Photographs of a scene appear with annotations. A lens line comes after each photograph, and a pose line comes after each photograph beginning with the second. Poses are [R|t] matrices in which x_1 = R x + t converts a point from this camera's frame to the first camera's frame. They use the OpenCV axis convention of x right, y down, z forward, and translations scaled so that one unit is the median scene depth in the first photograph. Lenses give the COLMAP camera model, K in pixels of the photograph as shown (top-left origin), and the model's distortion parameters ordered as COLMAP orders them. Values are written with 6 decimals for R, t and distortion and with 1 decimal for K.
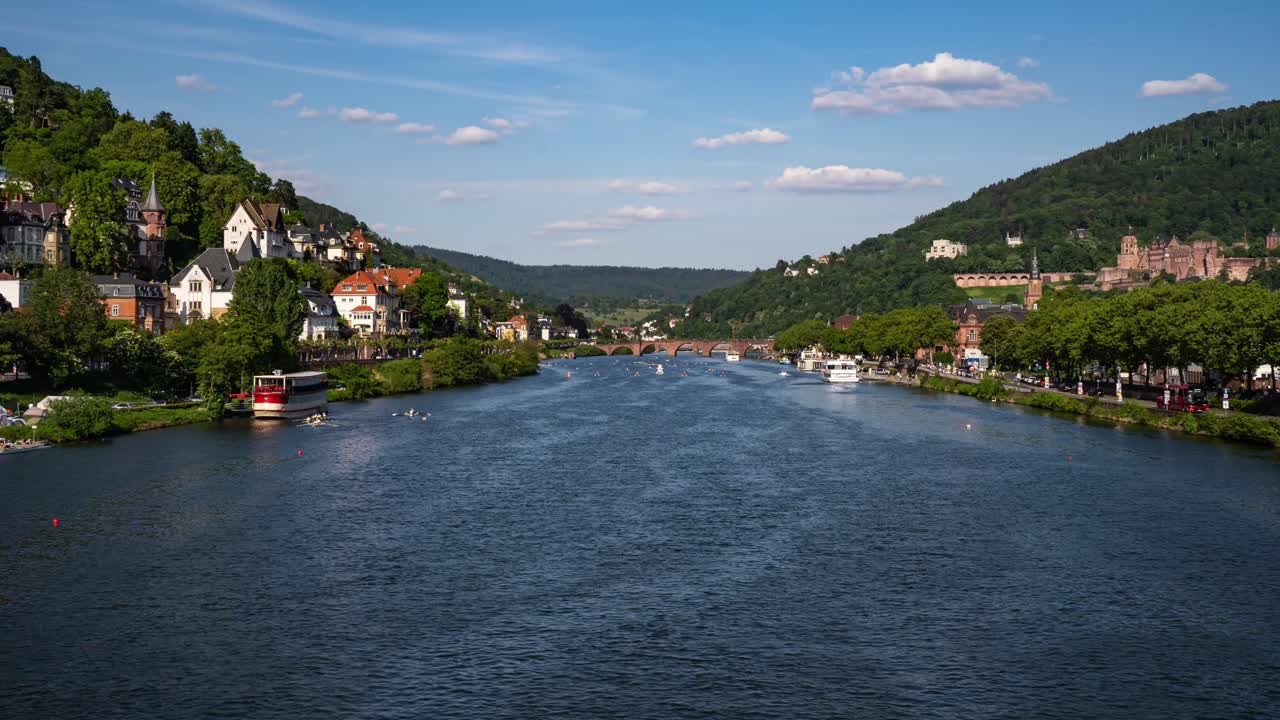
lens RADIAL K [[1026.8, 0, 645.8], [0, 1026.8, 359.9], [0, 0, 1]] dist [-0.003827, 0.000268]
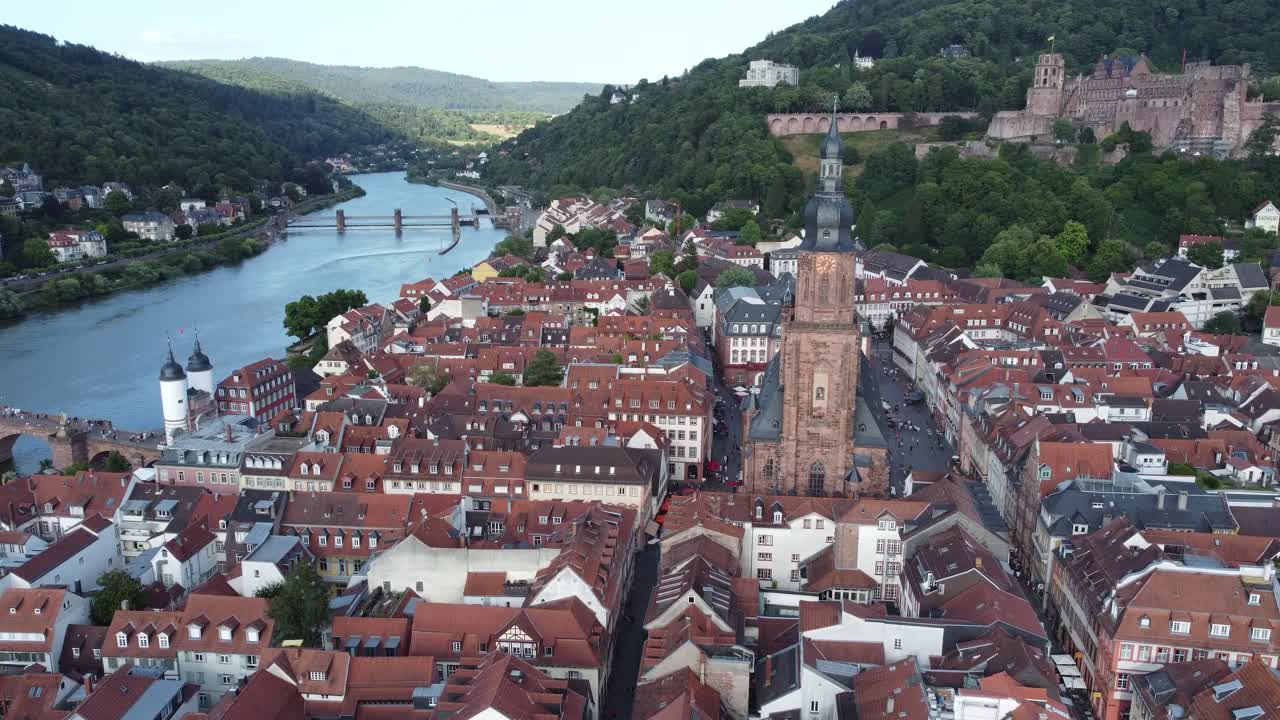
lens RADIAL K [[1026.8, 0, 636.3], [0, 1026.8, 357.8], [0, 0, 1]] dist [-0.003827, 0.000268]
pose [[0.993061, -0.025706, 0.114758, 0.139627], [0.006378, 0.986155, 0.165701, -0.039816], [-0.117428, -0.163819, 0.979476, 0.348908]]
